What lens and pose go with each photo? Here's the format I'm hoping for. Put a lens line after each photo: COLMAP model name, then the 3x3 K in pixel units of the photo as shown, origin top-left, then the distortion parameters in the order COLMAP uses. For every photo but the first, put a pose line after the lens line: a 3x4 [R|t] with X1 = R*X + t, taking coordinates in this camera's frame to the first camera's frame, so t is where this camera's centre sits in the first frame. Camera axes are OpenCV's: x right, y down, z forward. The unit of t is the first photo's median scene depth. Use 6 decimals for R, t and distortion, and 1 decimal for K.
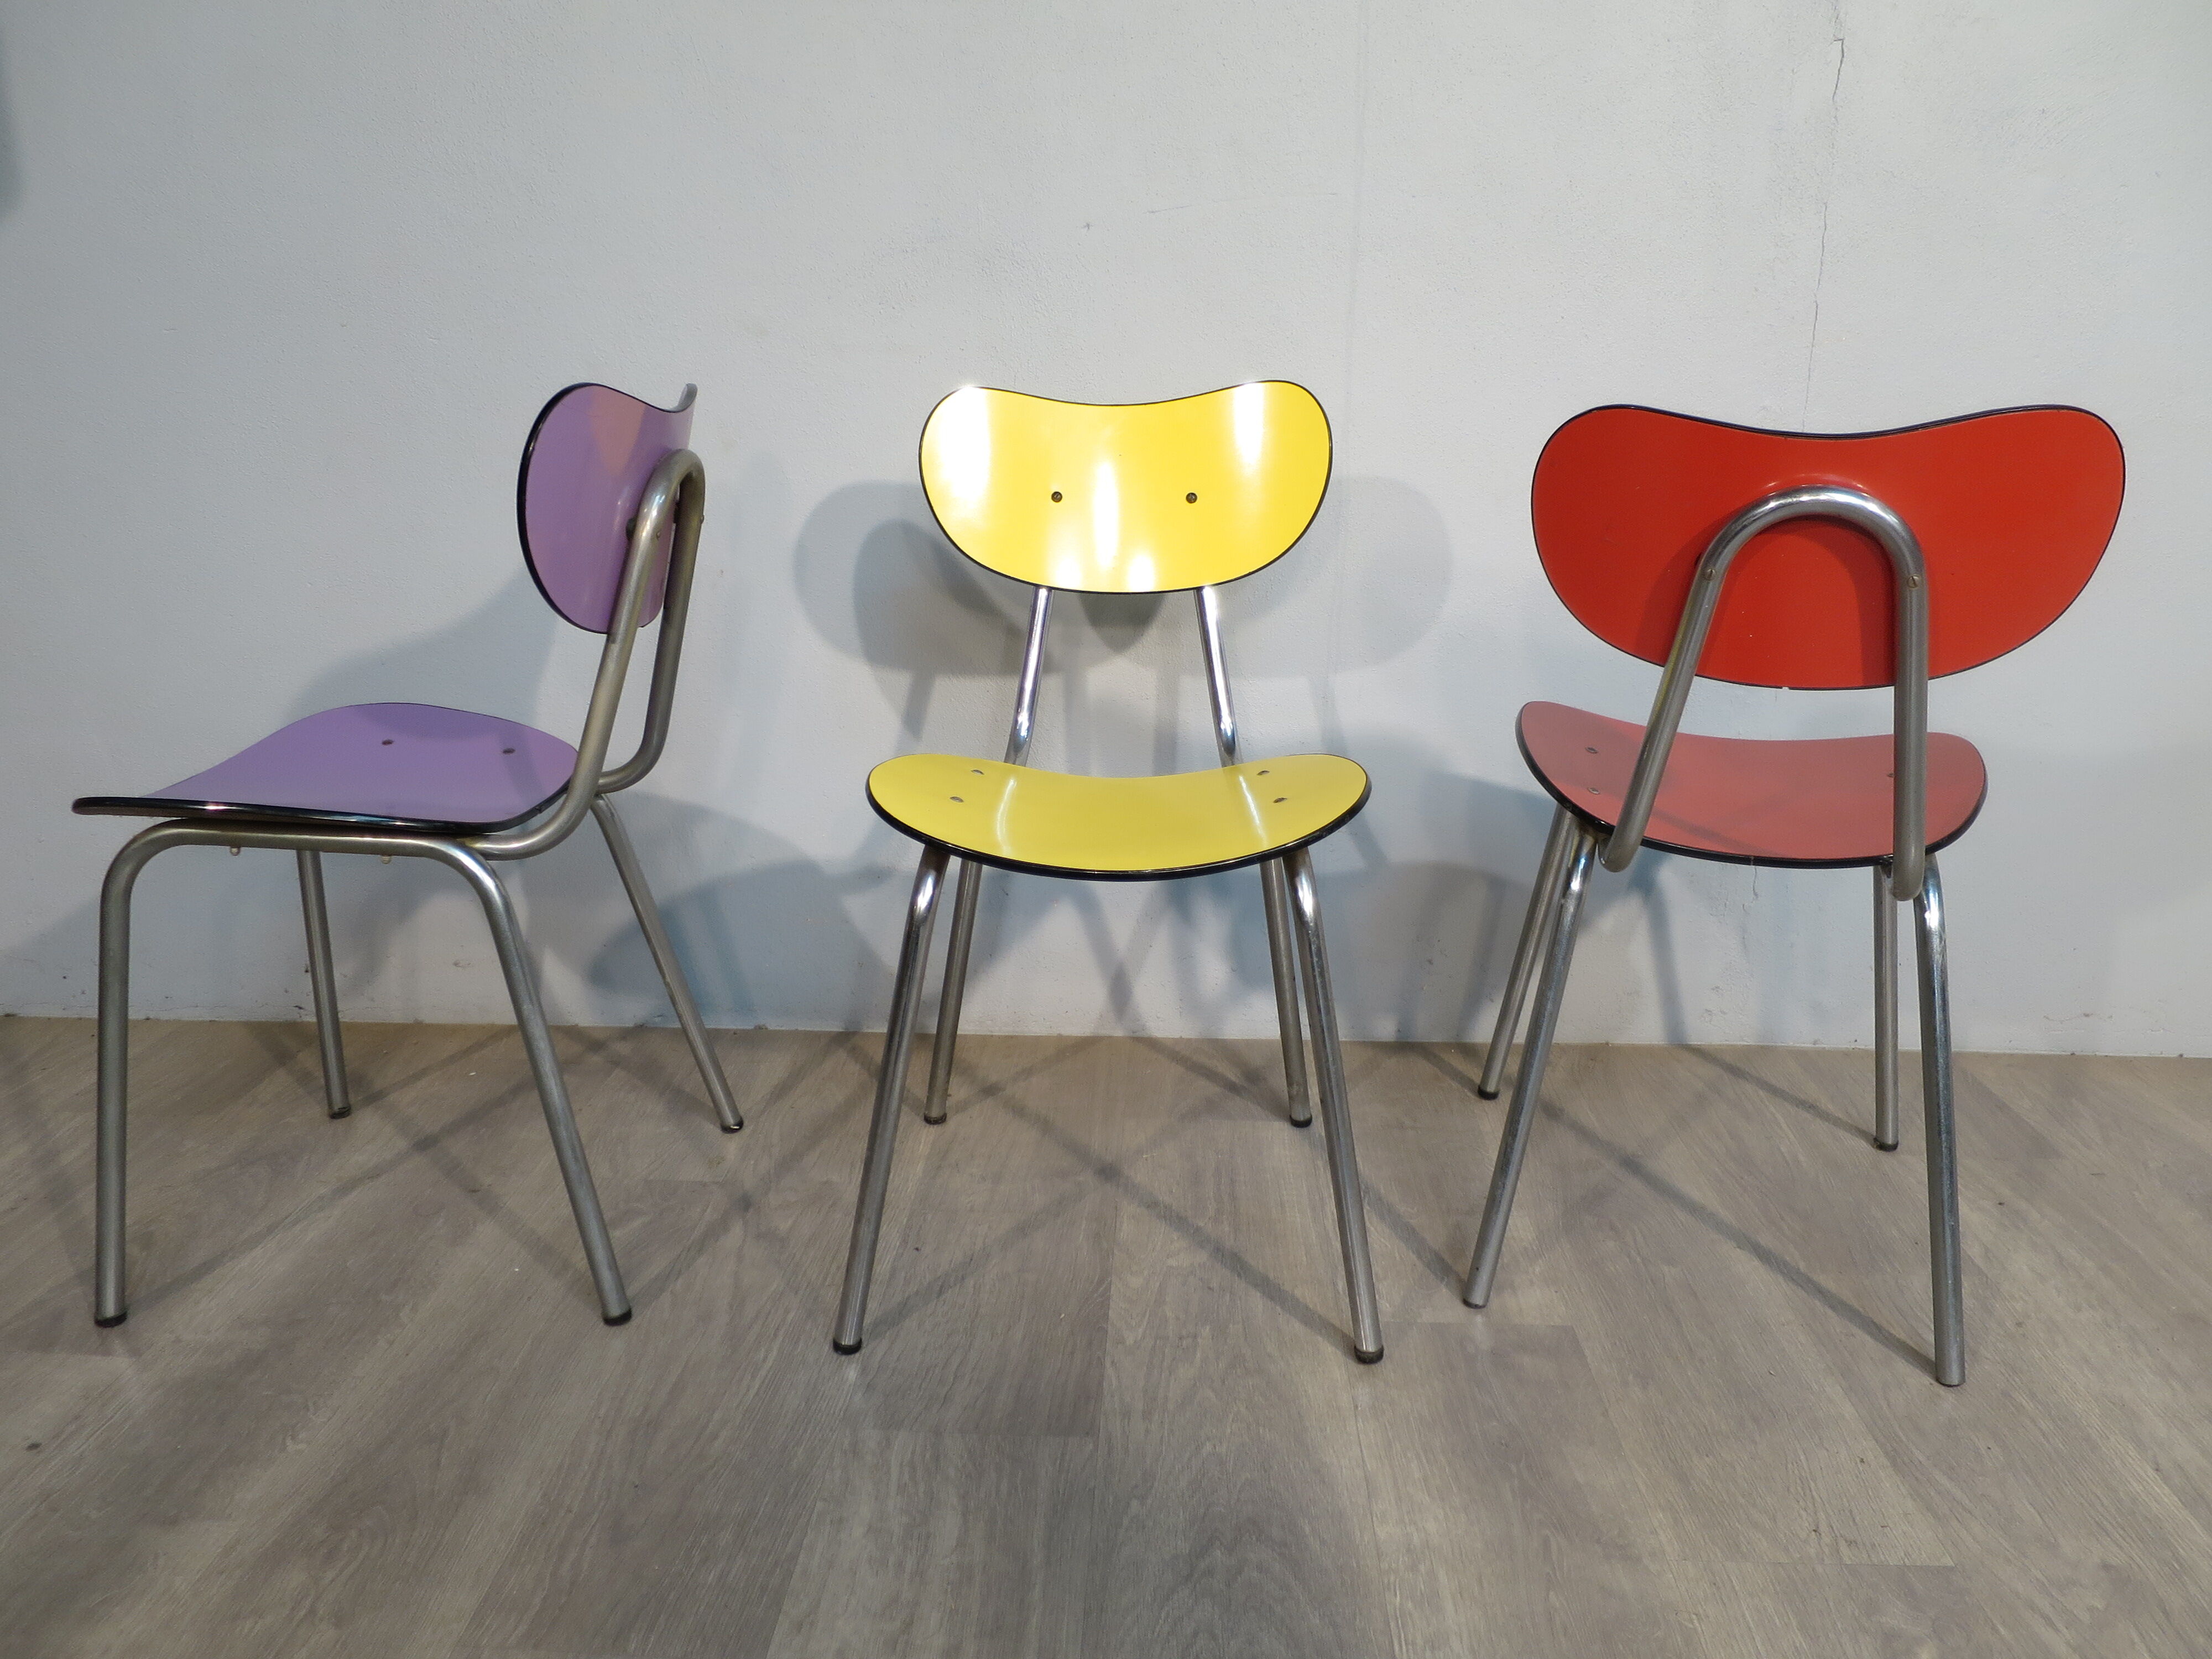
lens RADIAL K [[1598.8, 0, 1106.2], [0, 1598.8, 834.0], [0, 0, 1]] dist [-0.048178, 0.015764]
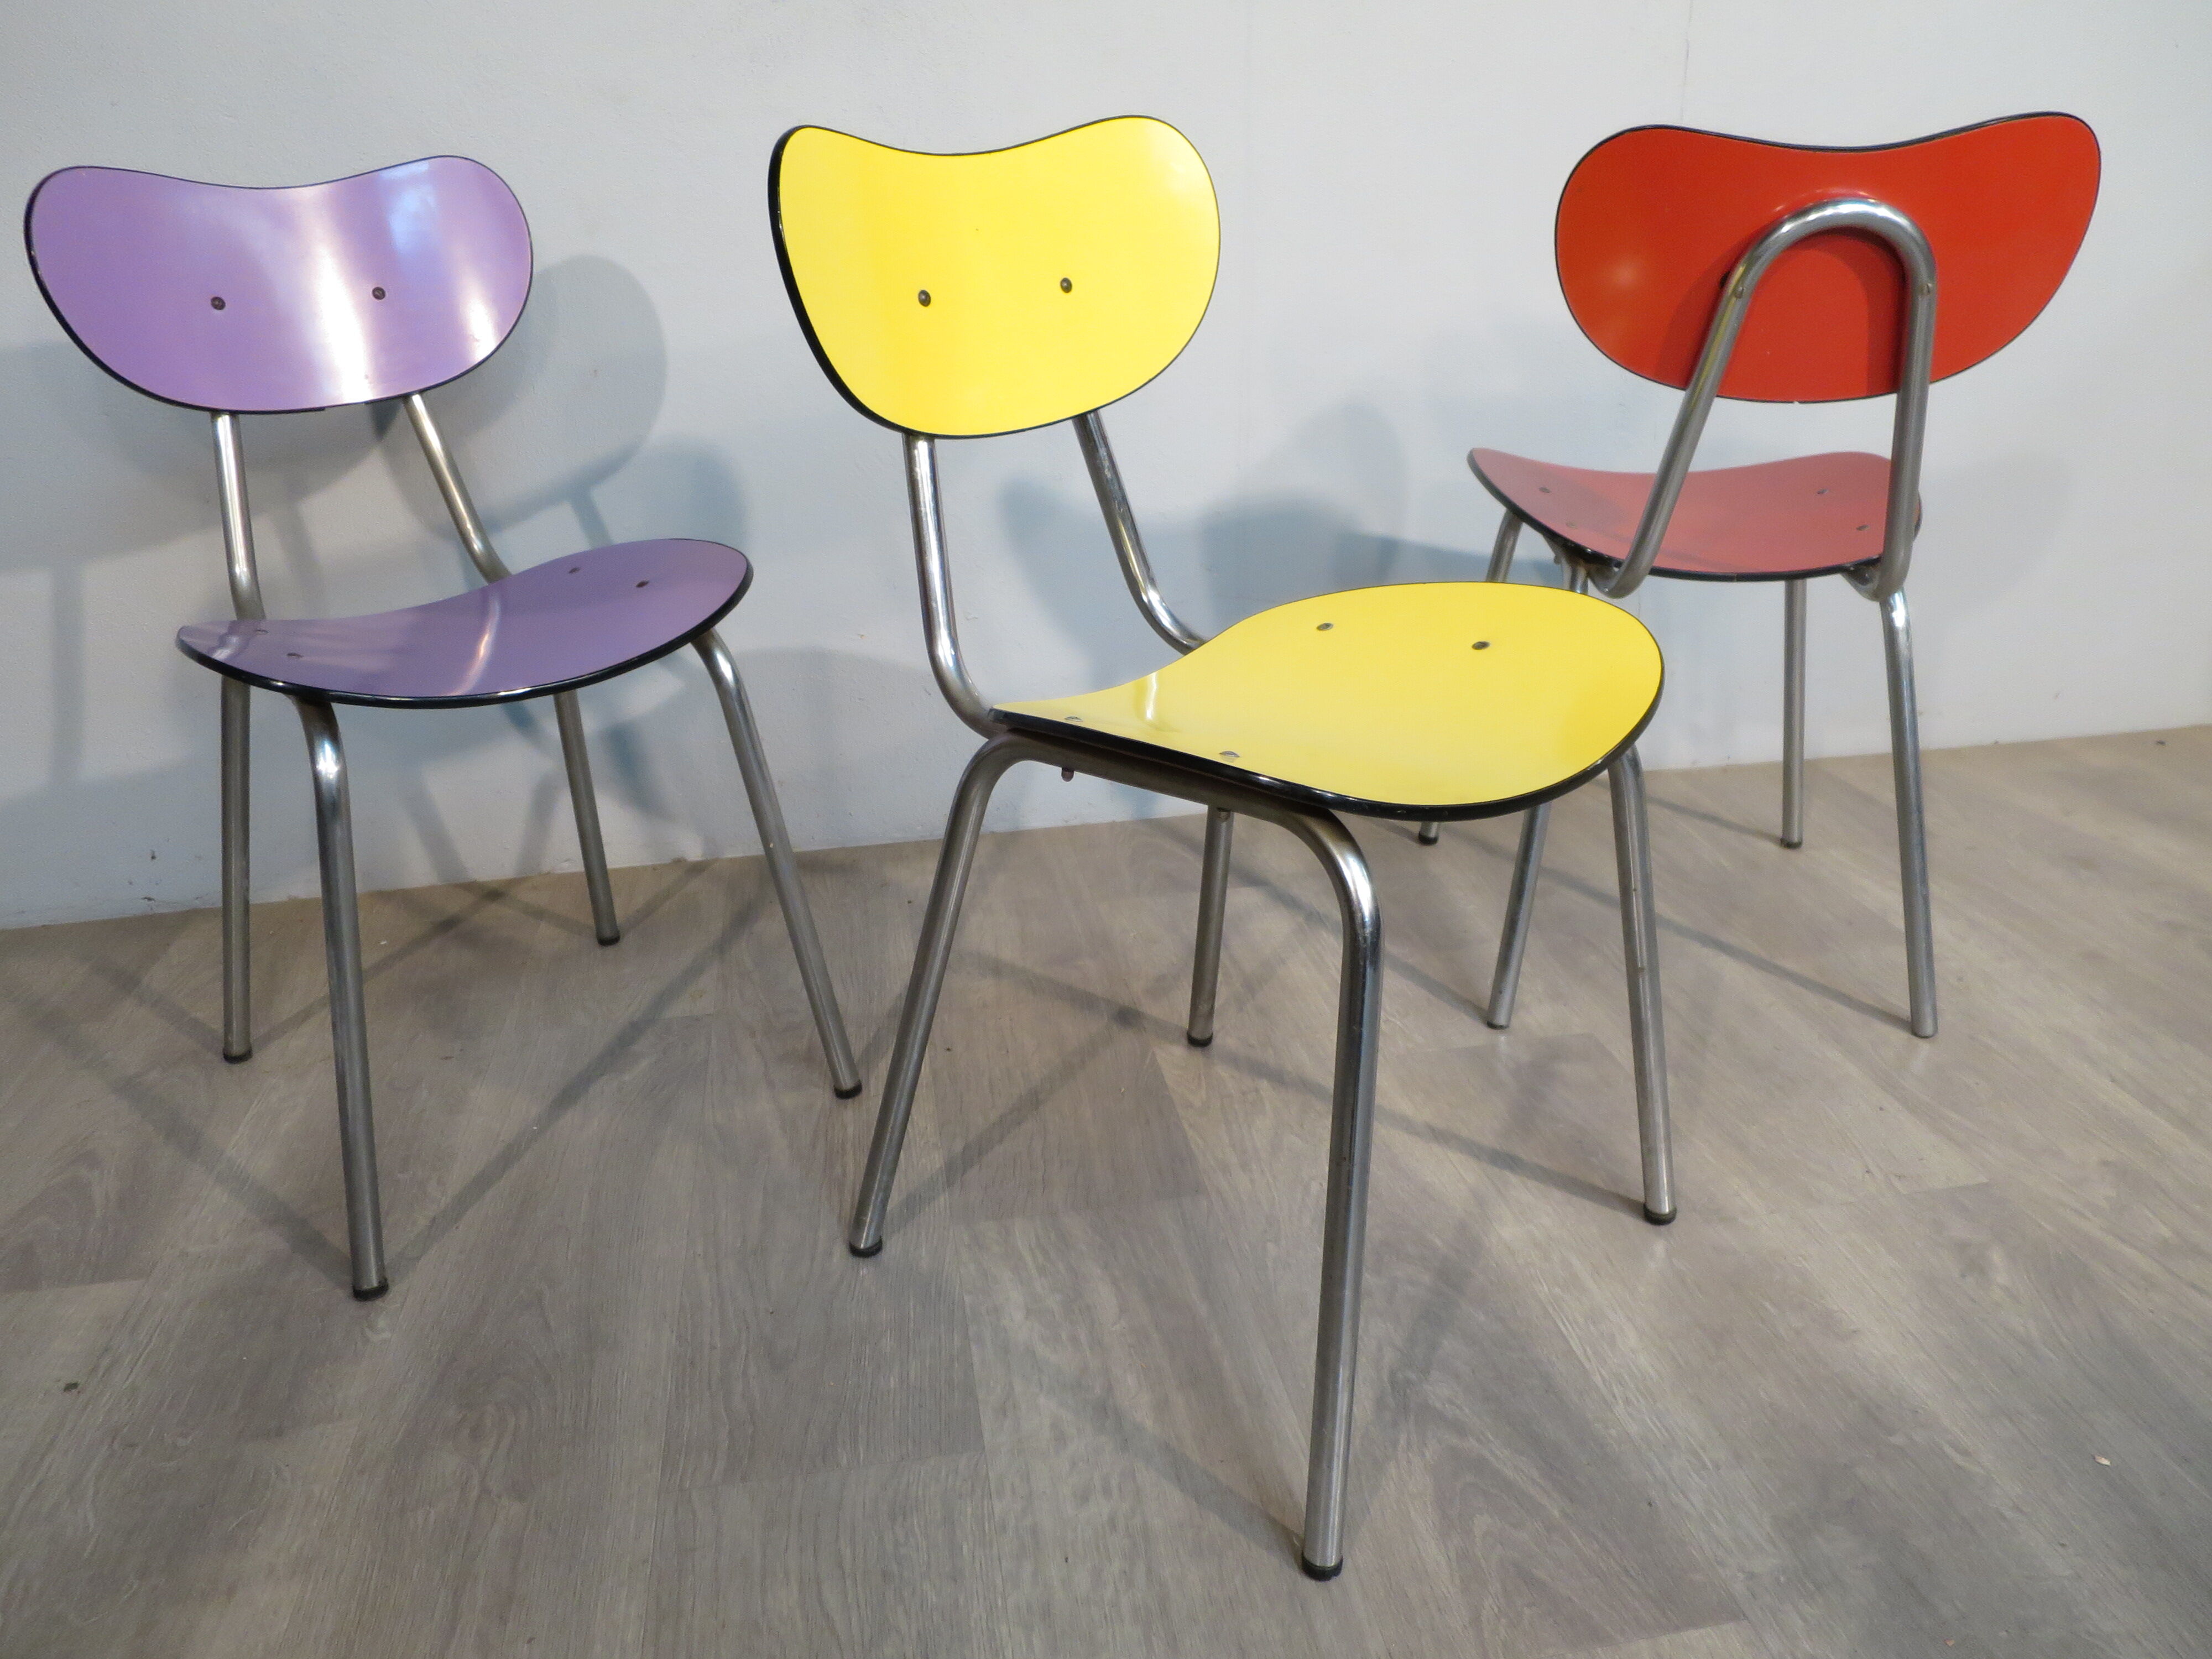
lens RADIAL K [[1598.8, 0, 1106.7], [0, 1598.8, 824.7], [0, 0, 1]] dist [-0.048178, 0.015764]
pose [[0.976289, -0.109165, 0.186932, -0.244409], [0.088809, 0.989500, 0.114029, 0.024690], [-0.197418, -0.094724, 0.975732, 0.039587]]
